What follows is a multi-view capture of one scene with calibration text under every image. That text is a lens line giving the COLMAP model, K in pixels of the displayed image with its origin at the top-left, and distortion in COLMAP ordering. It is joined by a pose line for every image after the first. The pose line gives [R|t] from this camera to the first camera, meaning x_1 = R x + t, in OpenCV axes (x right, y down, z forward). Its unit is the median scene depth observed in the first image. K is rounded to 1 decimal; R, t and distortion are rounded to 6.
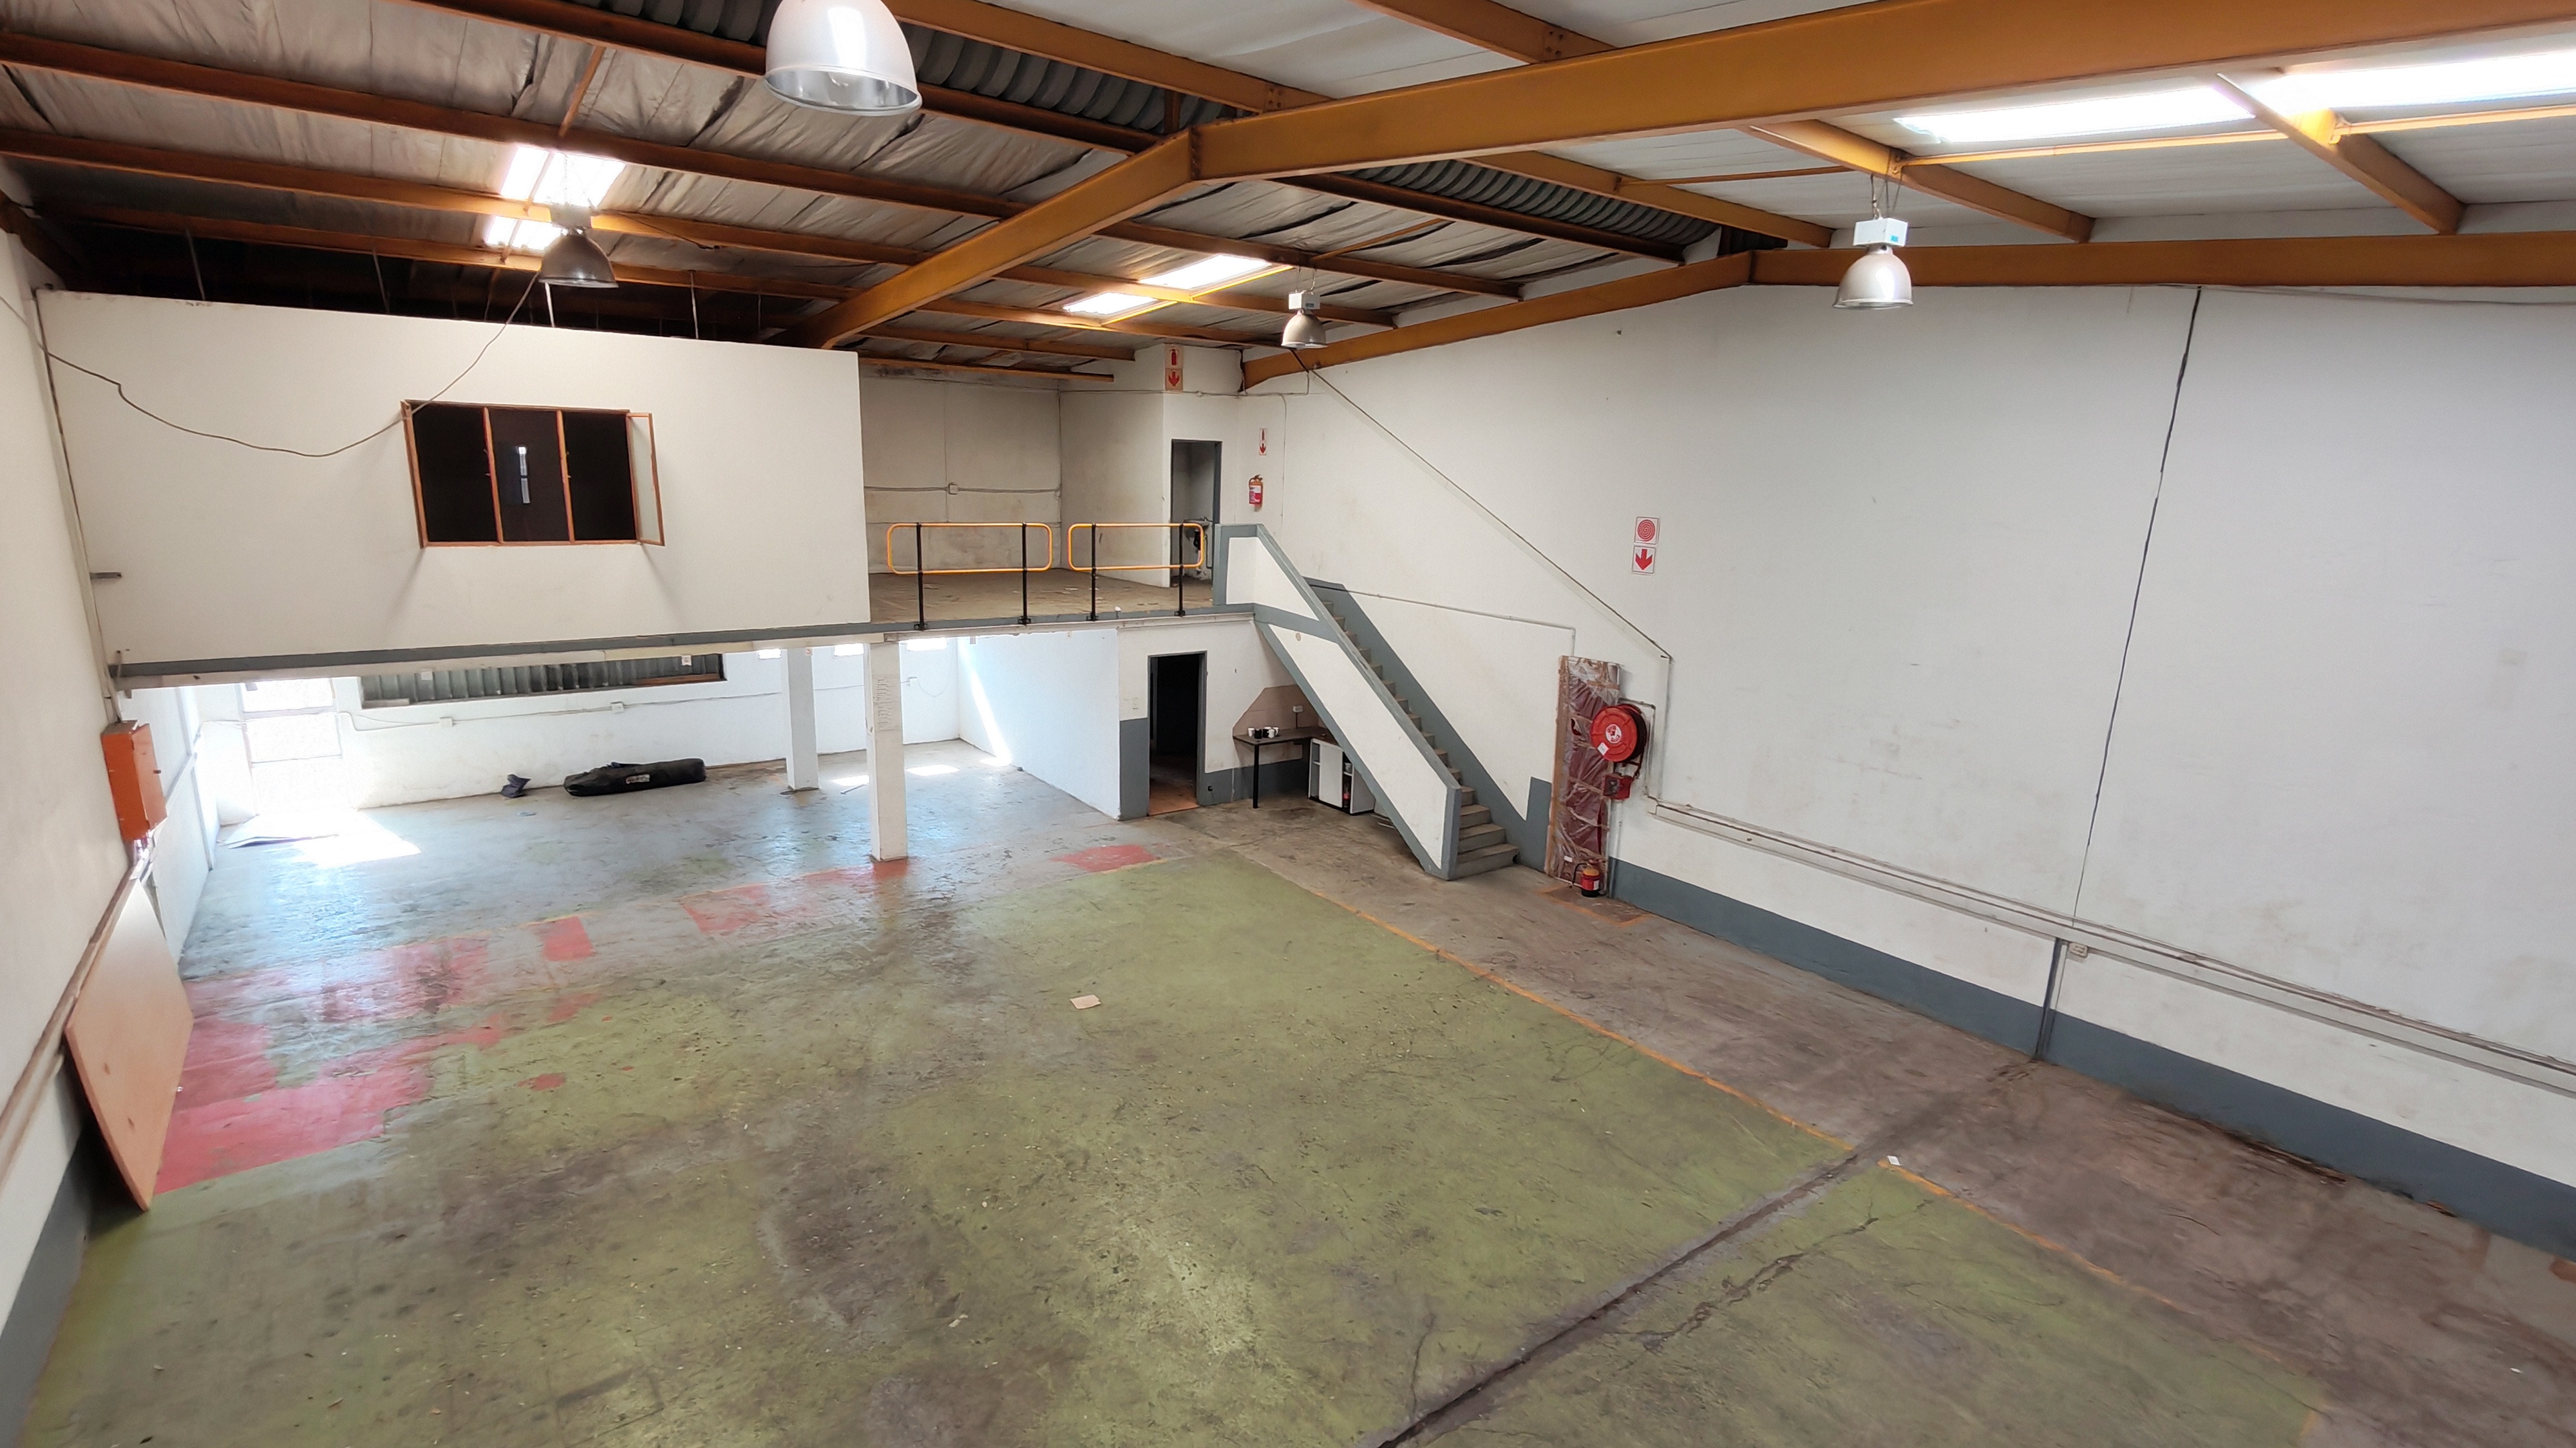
lens RADIAL K [[1180.0, 0, 1288.5], [0, 1180.0, 738.9], [0, 0, 1]] dist [-0.001823, -0.000399]
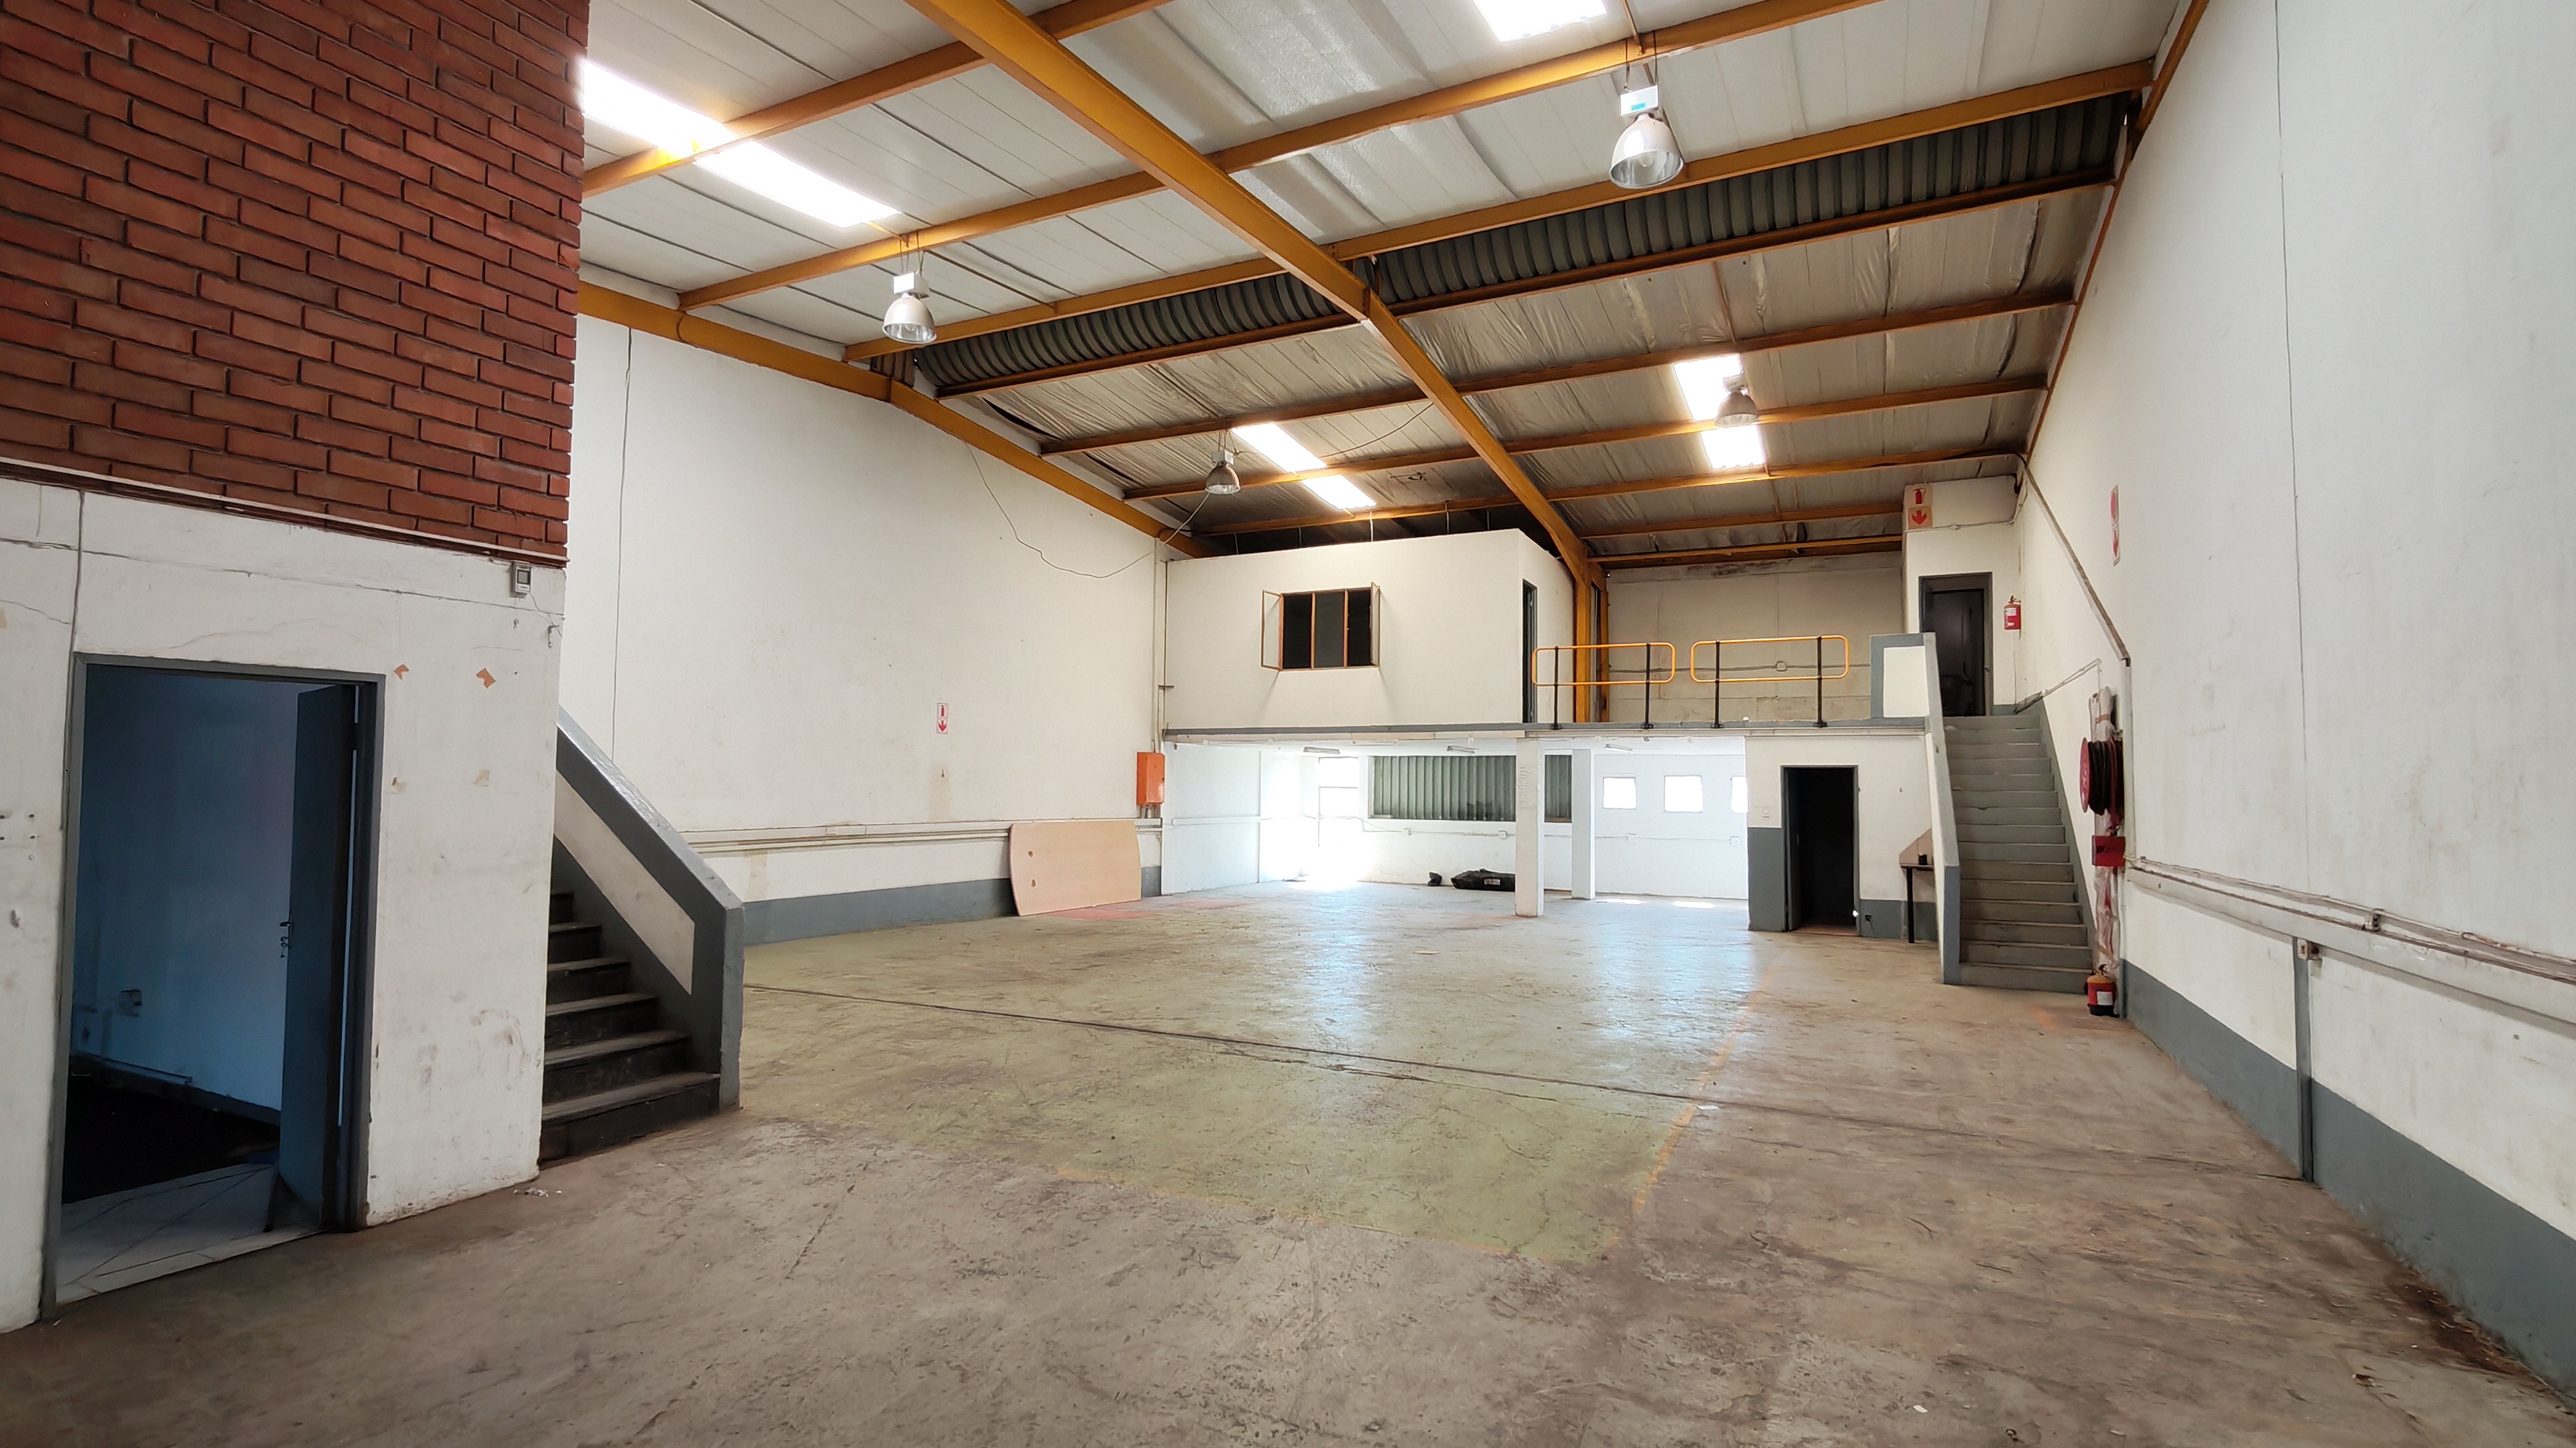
lens RADIAL K [[1180.0, 0, 1290.1], [0, 1180.0, 737.8], [0, 0, 1]] dist [-0.001823, -0.000399]
pose [[0.441842, -0.073083, -0.894111, 0.846033], [-0.204485, 0.962233, -0.179702, 0.245875], [0.873476, 0.262233, 0.410211, 0.293076]]
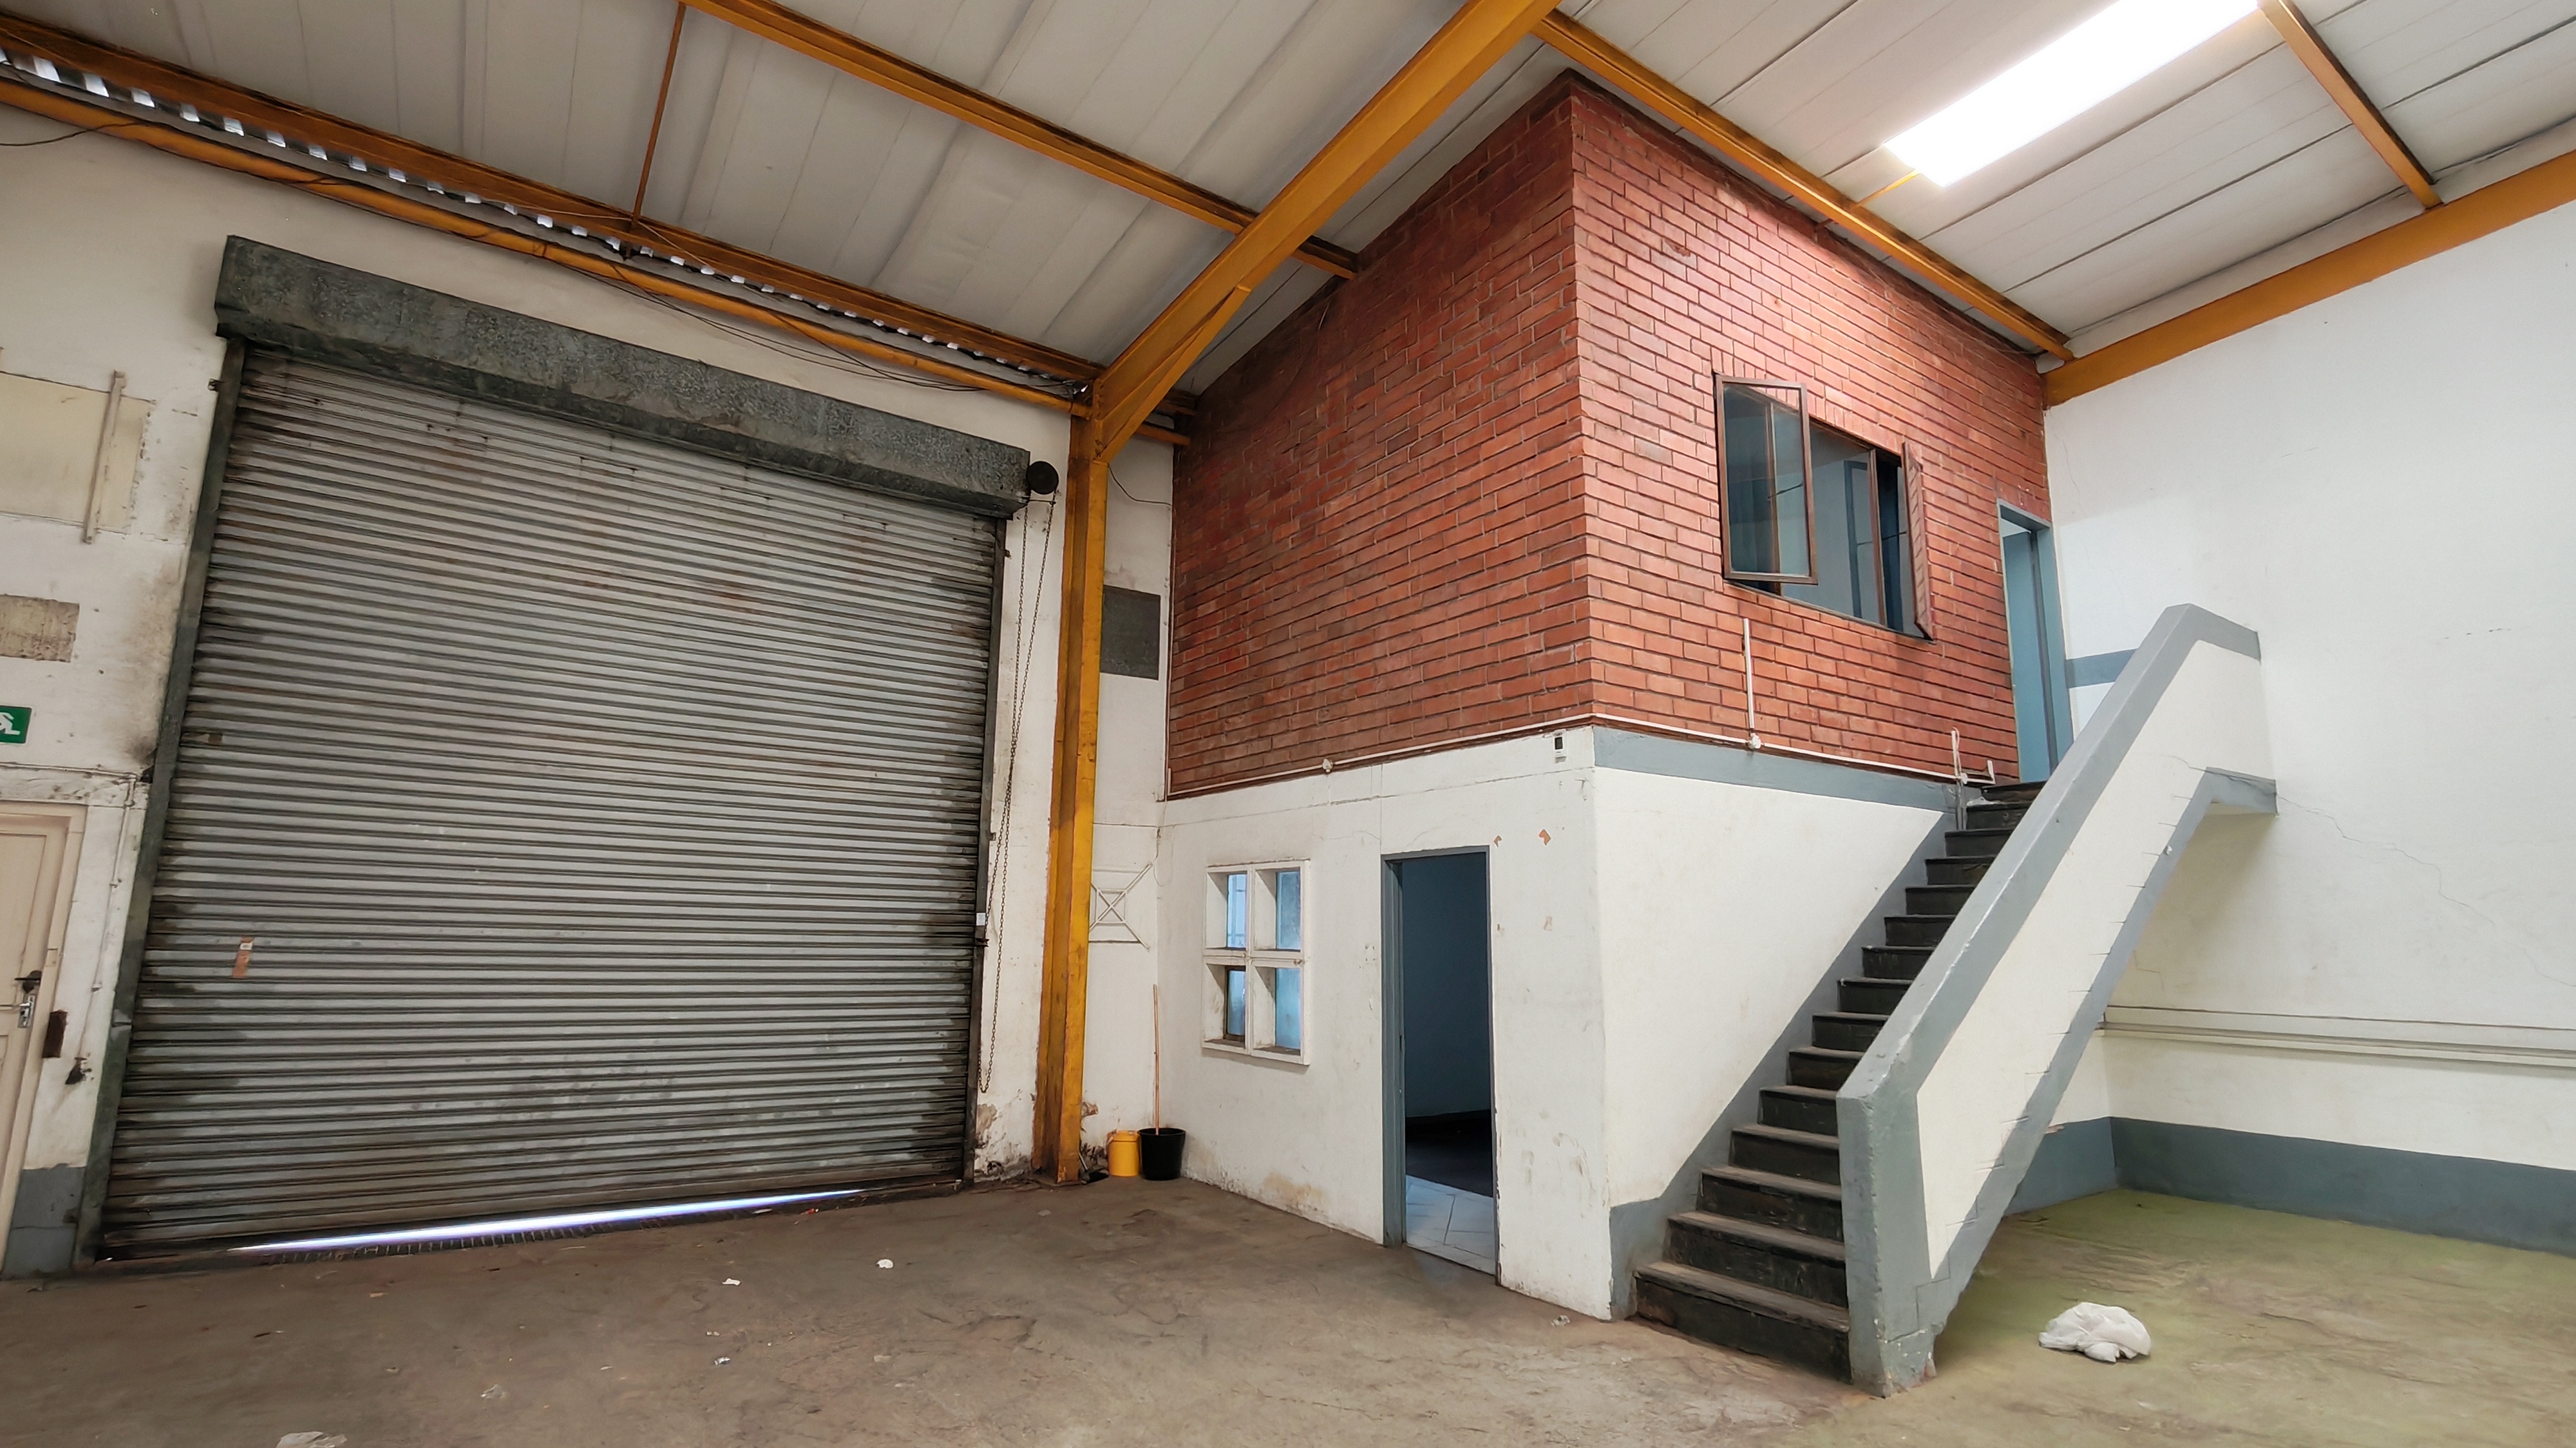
lens RADIAL K [[1180.0, 0, 1289.6], [0, 1180.0, 740.2], [0, 0, 1]] dist [-0.001823, -0.000399]
pose [[-0.997790, -0.040323, 0.052811, 0.372323], [-0.036124, 0.996284, 0.078182, 0.119433], [-0.055768, 0.076101, -0.995539, 0.753821]]
